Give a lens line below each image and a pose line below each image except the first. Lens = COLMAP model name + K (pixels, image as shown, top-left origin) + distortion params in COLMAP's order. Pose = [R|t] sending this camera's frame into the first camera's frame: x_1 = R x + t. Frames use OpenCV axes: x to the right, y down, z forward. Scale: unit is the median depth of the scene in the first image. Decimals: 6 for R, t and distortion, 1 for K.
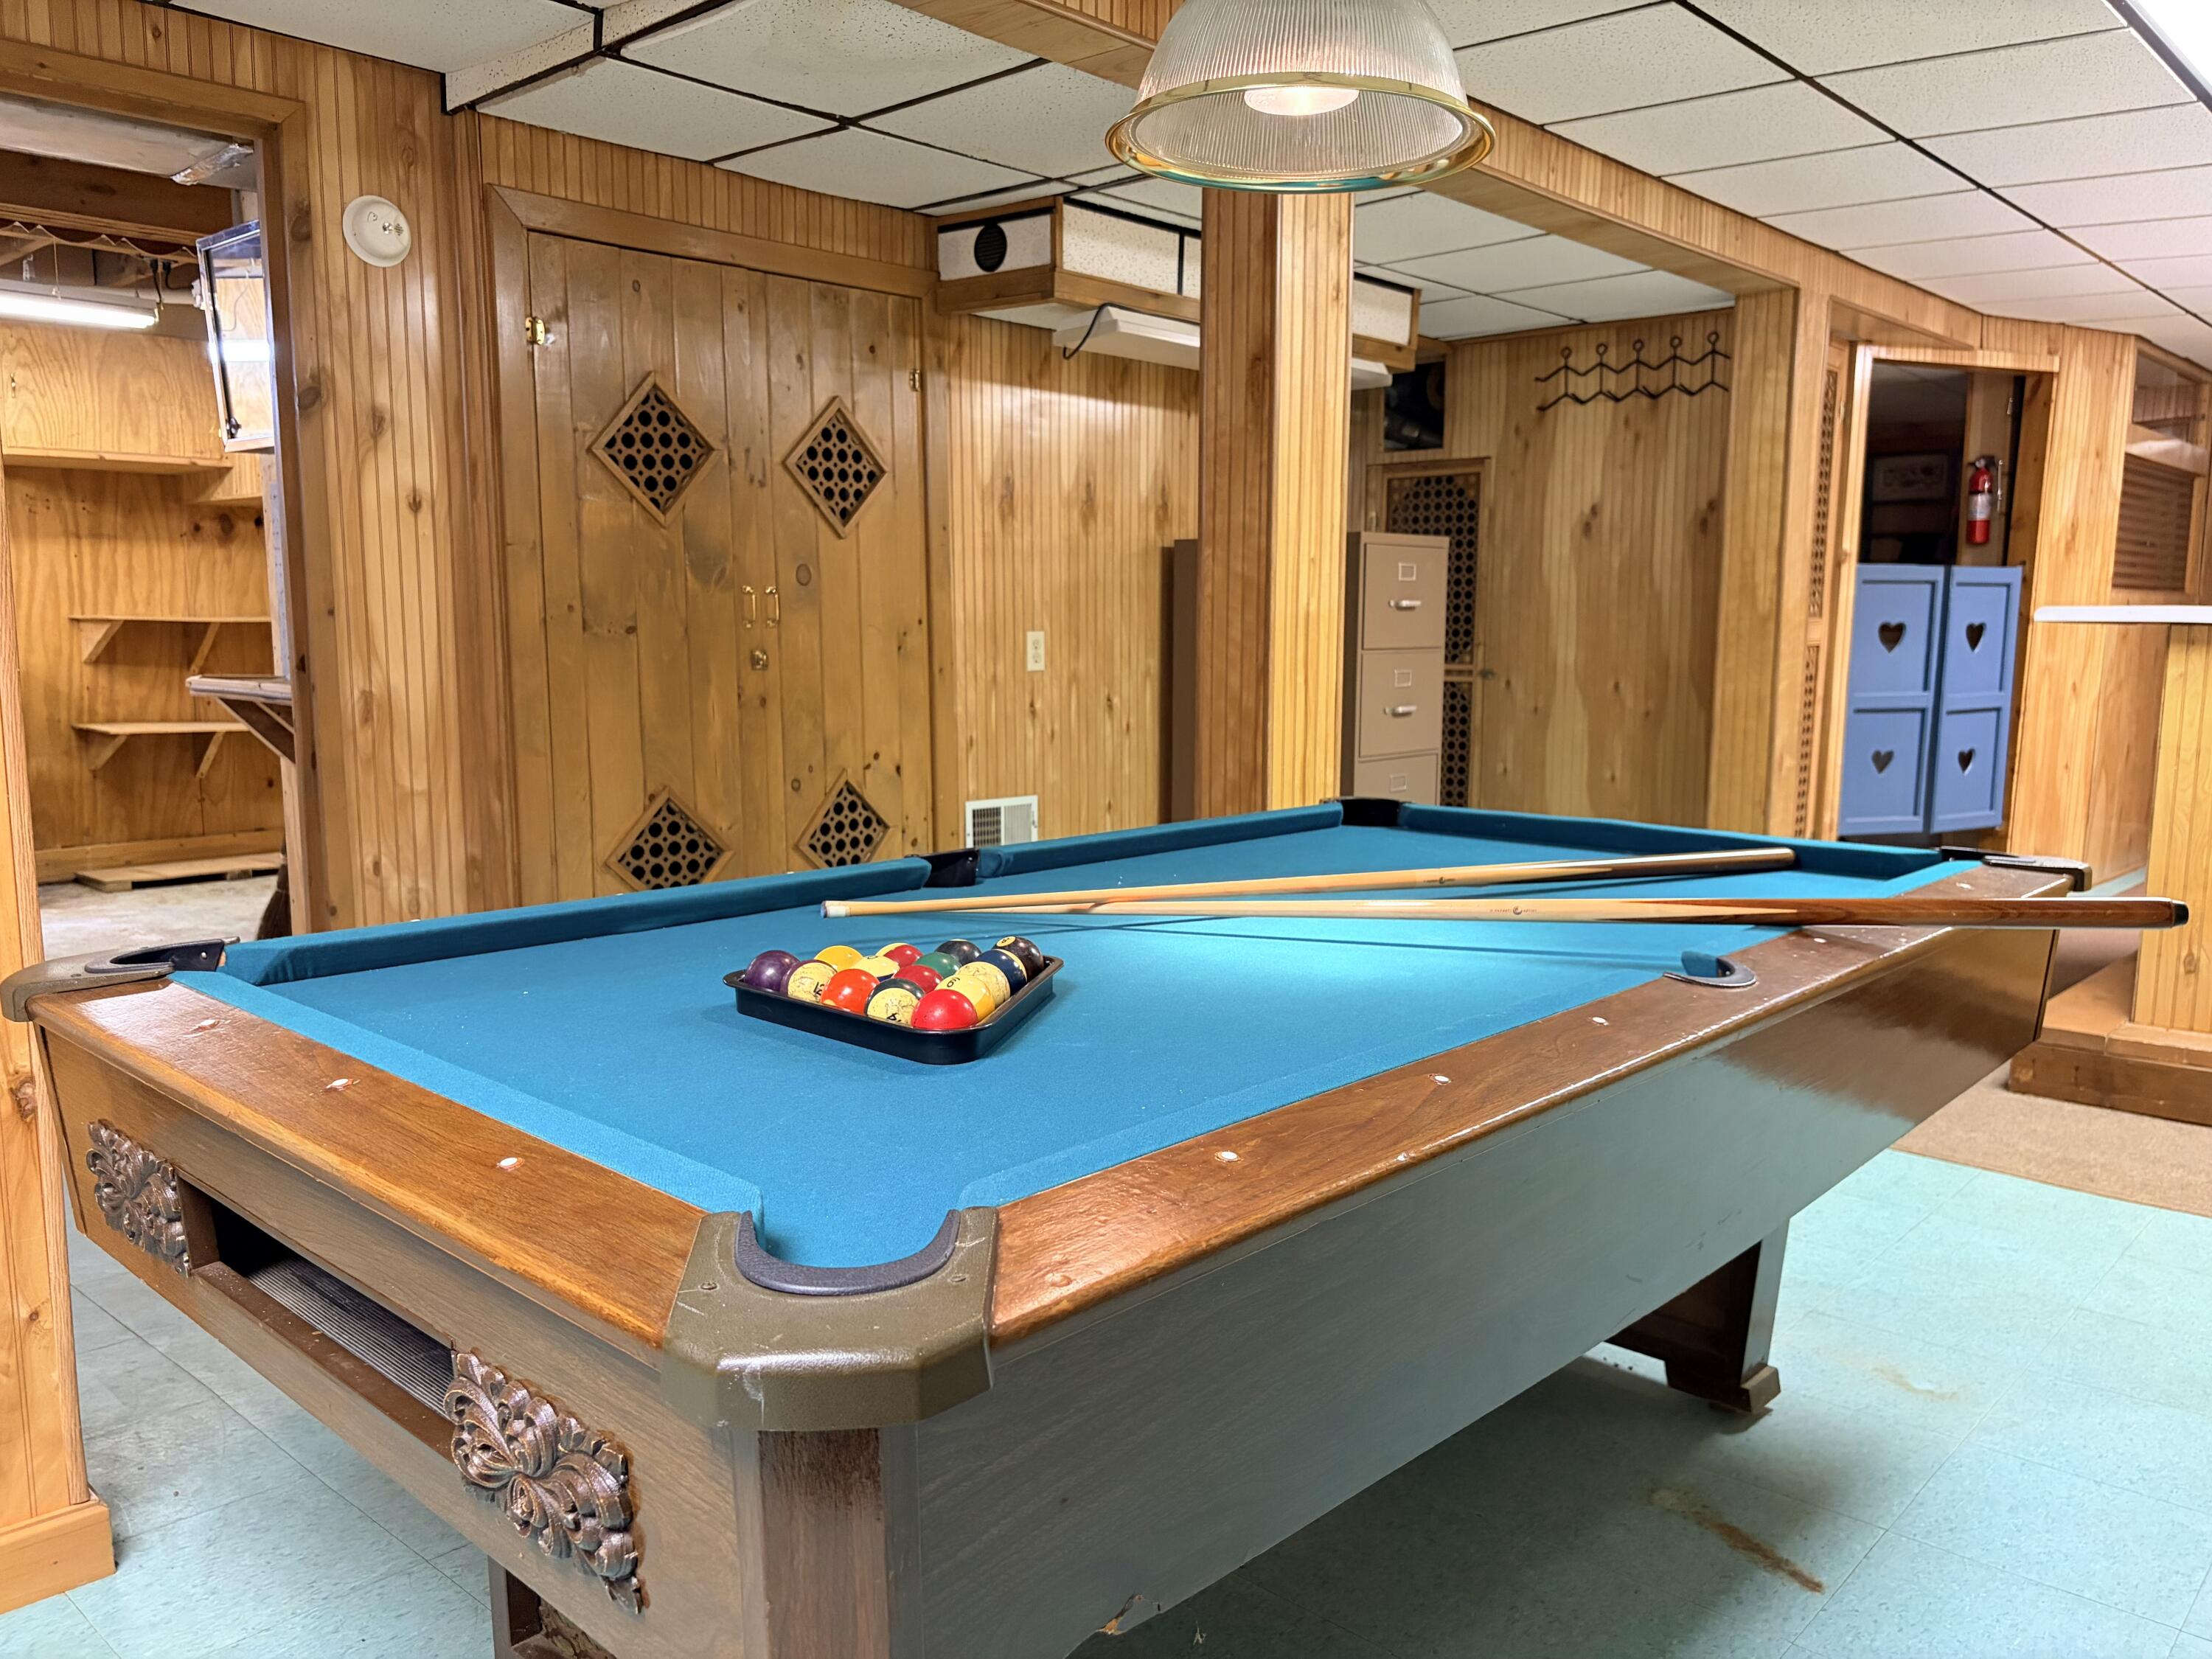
lens RADIAL K [[1657.1, 0, 1102.1], [0, 1657.1, 835.7], [0, 0, 1]] dist [0.055994, -0.064636]
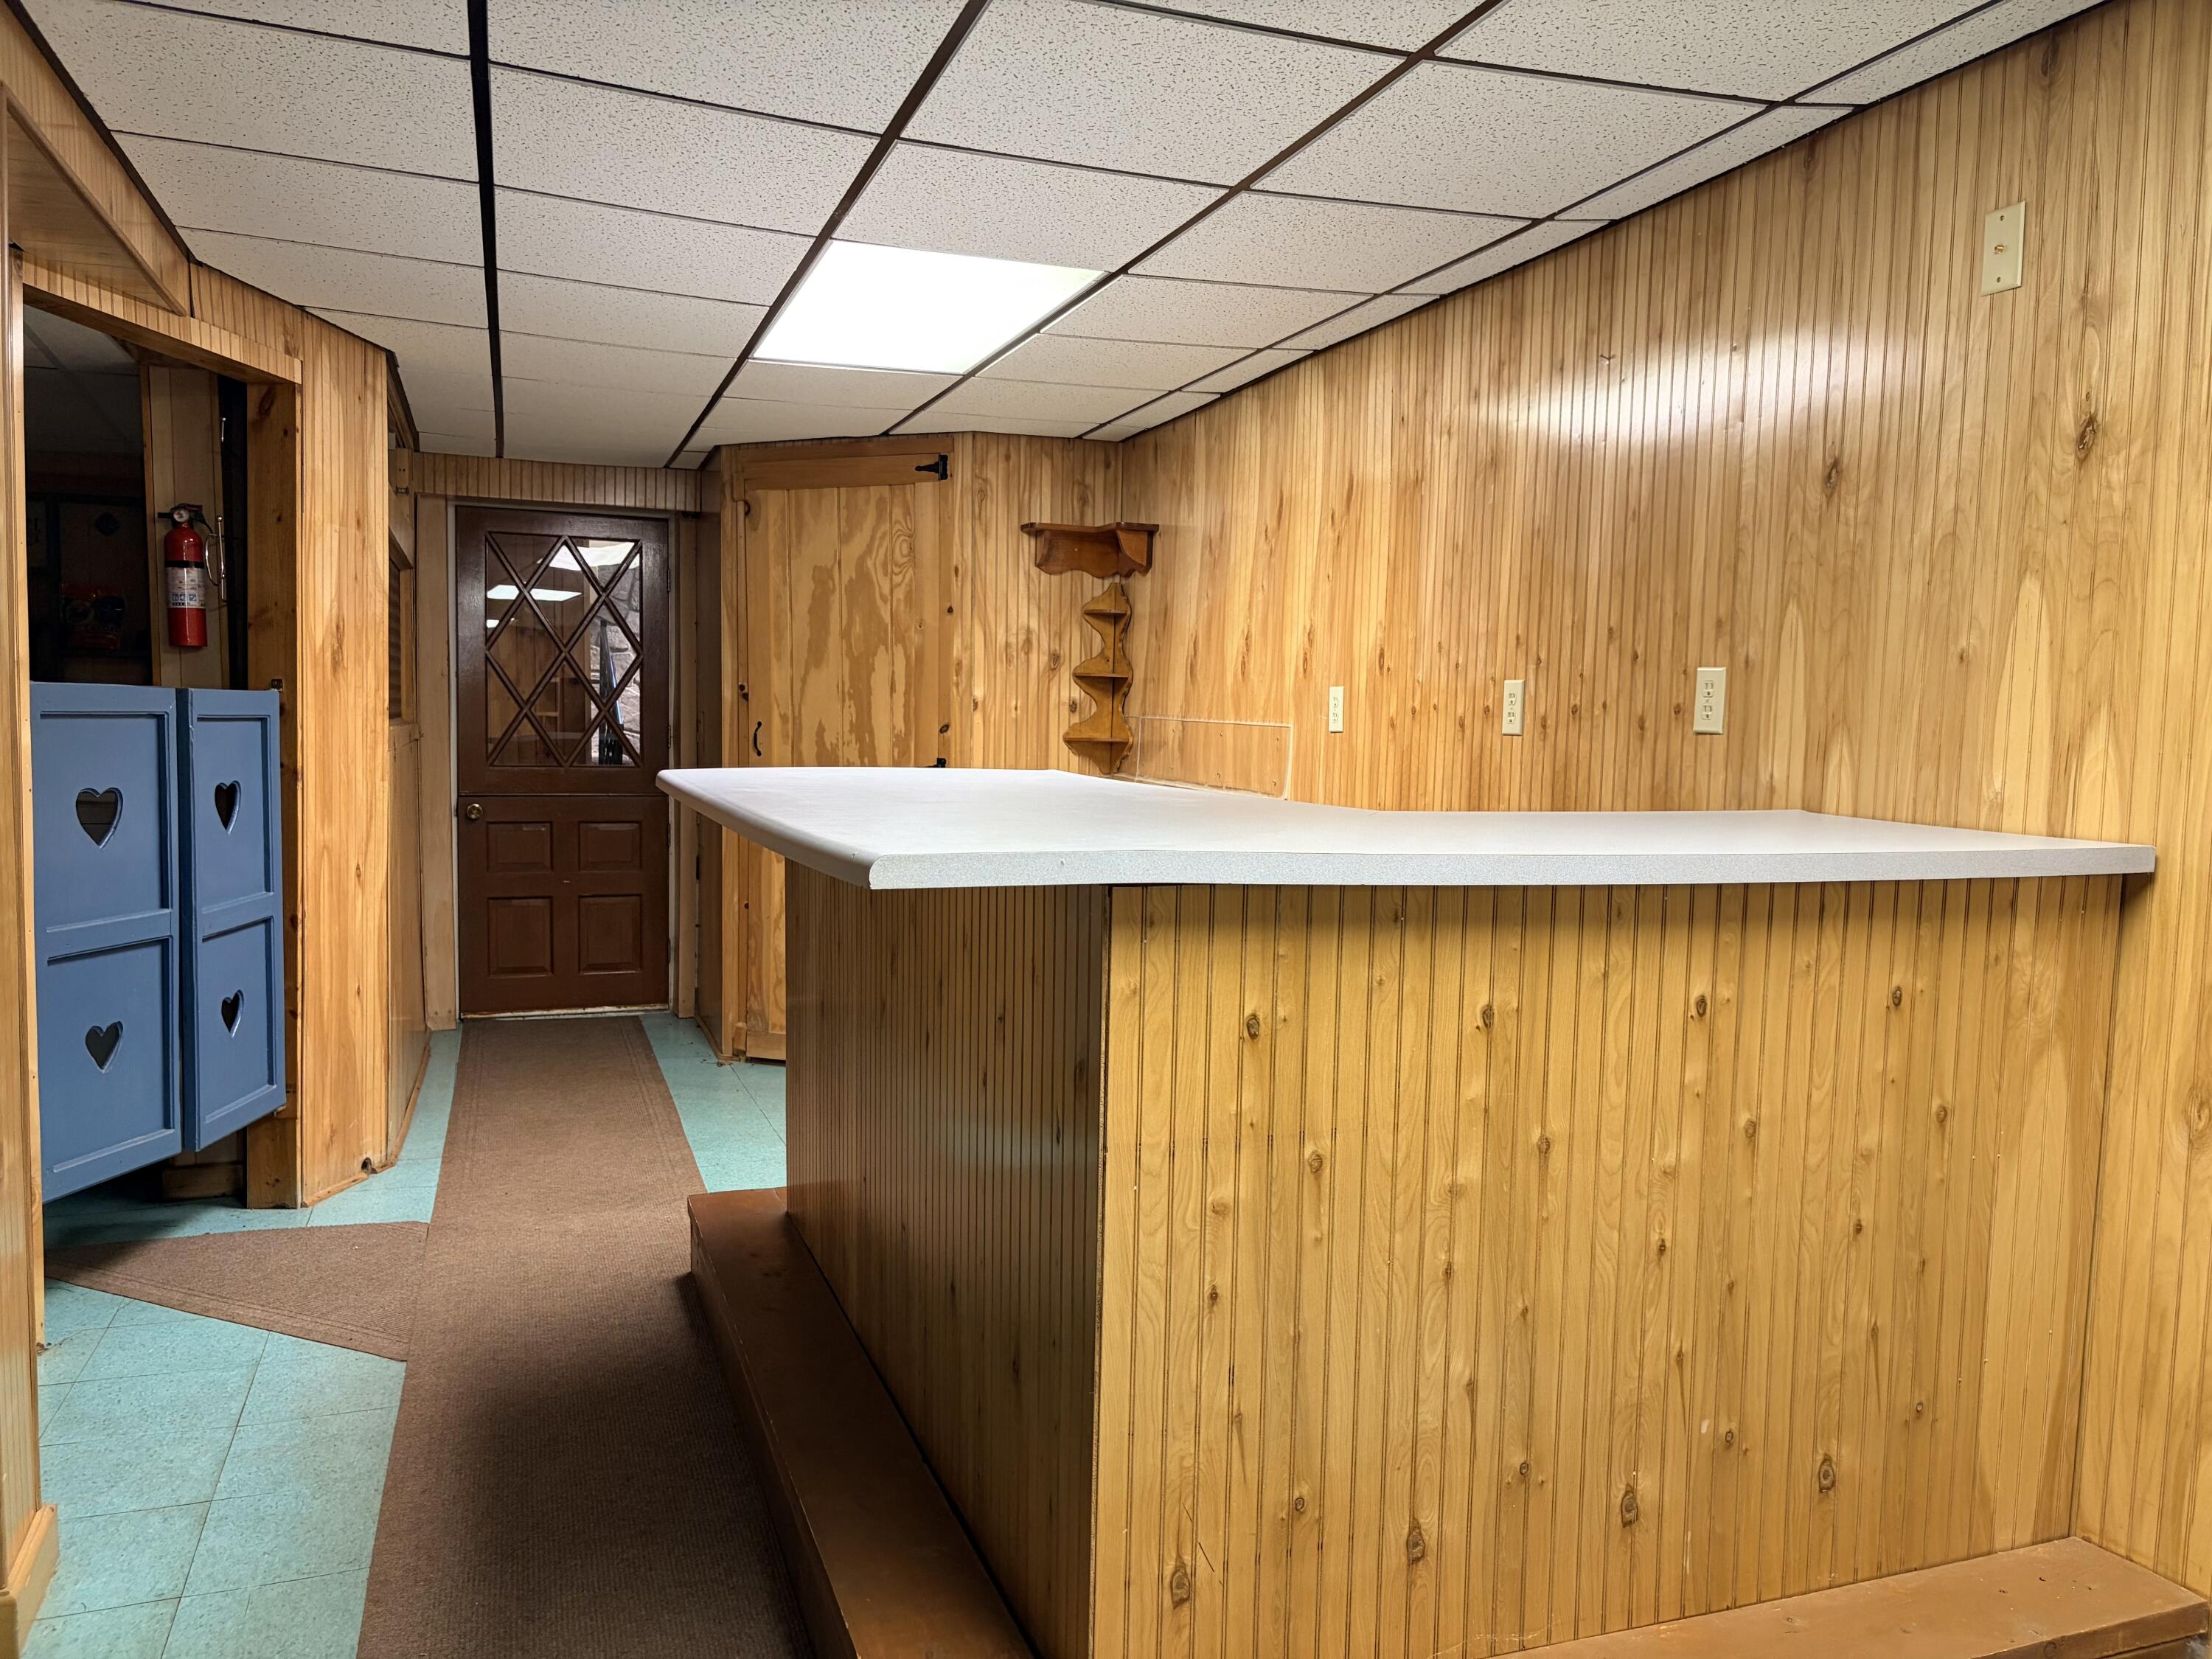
lens RADIAL K [[1657.1, 0, 1090.0], [0, 1657.1, 841.3], [0, 0, 1]] dist [0.055994, -0.064636]
pose [[0.454956, -0.062409, 0.888324, 0.132755], [0.104025, 0.994436, 0.016587, -0.084156], [-0.884417, 0.084862, 0.458917, 0.457768]]
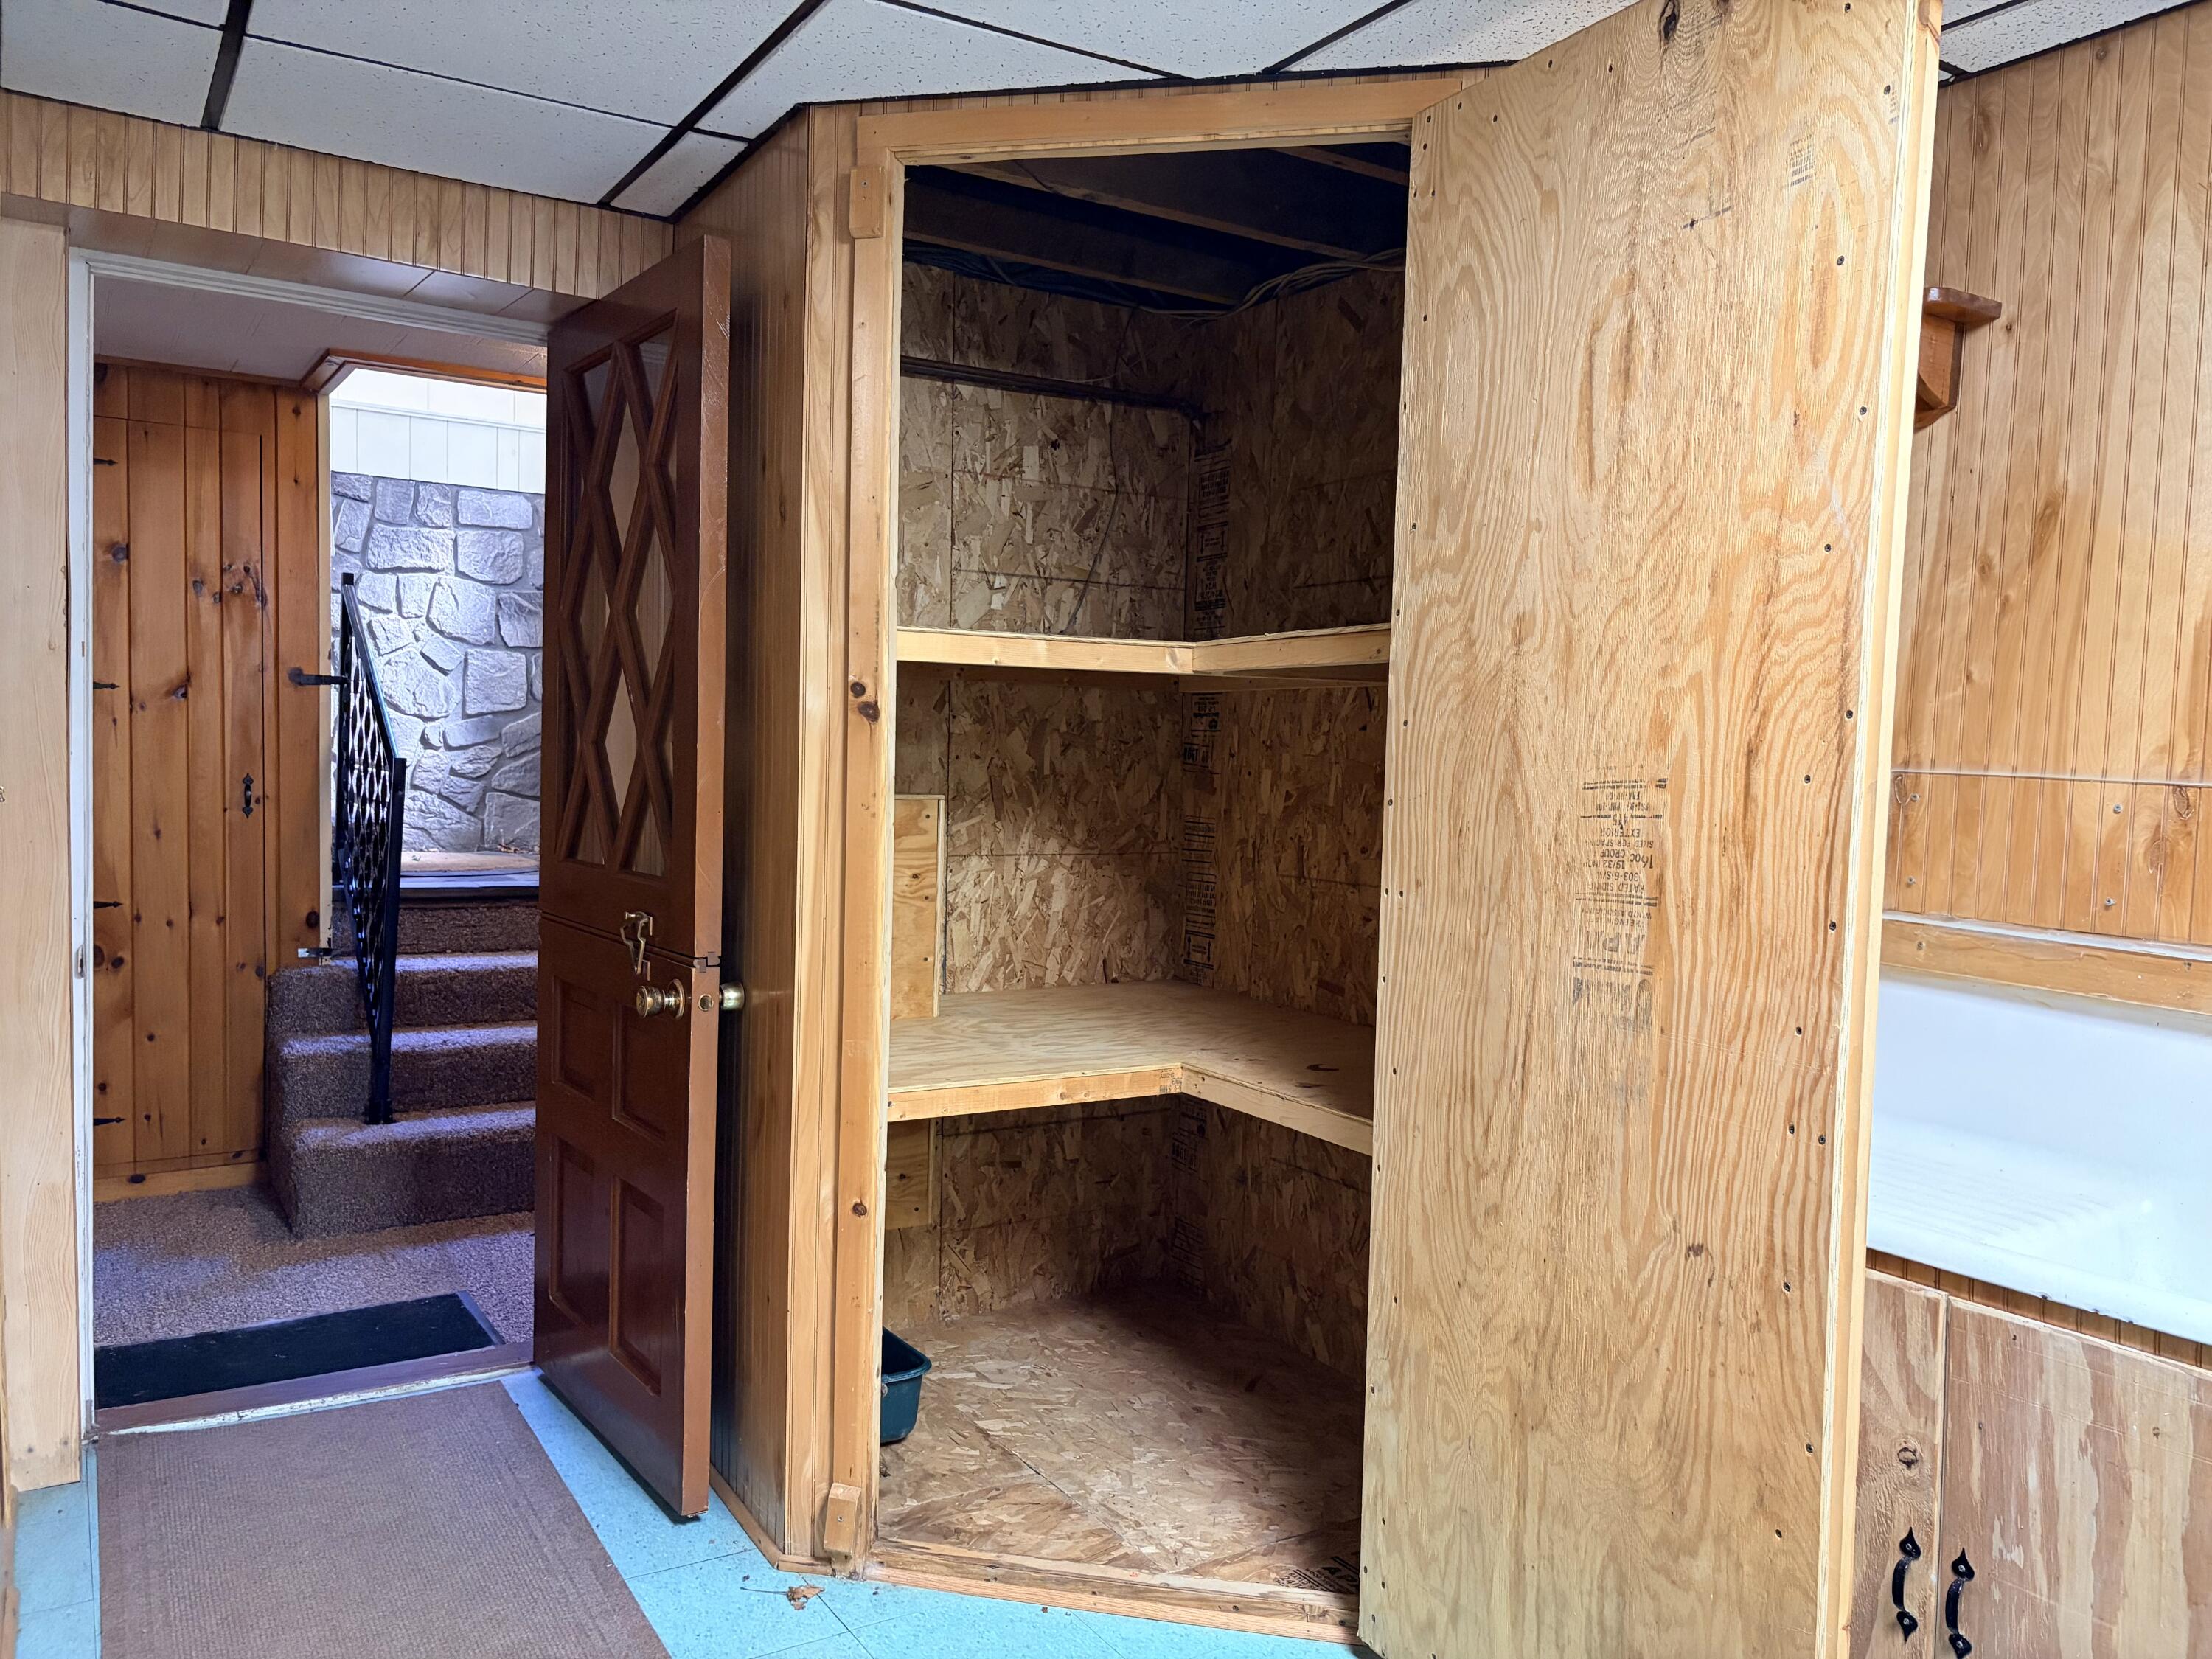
lens RADIAL K [[1657.1, 0, 1117.0], [0, 1657.1, 840.7], [0, 0, 1]] dist [0.055994, -0.064636]
pose [[0.246550, -0.049813, 0.967849, 0.387163], [0.104527, 0.994219, 0.024543, -0.123295], [-0.963477, 0.095115, 0.250331, 0.753320]]
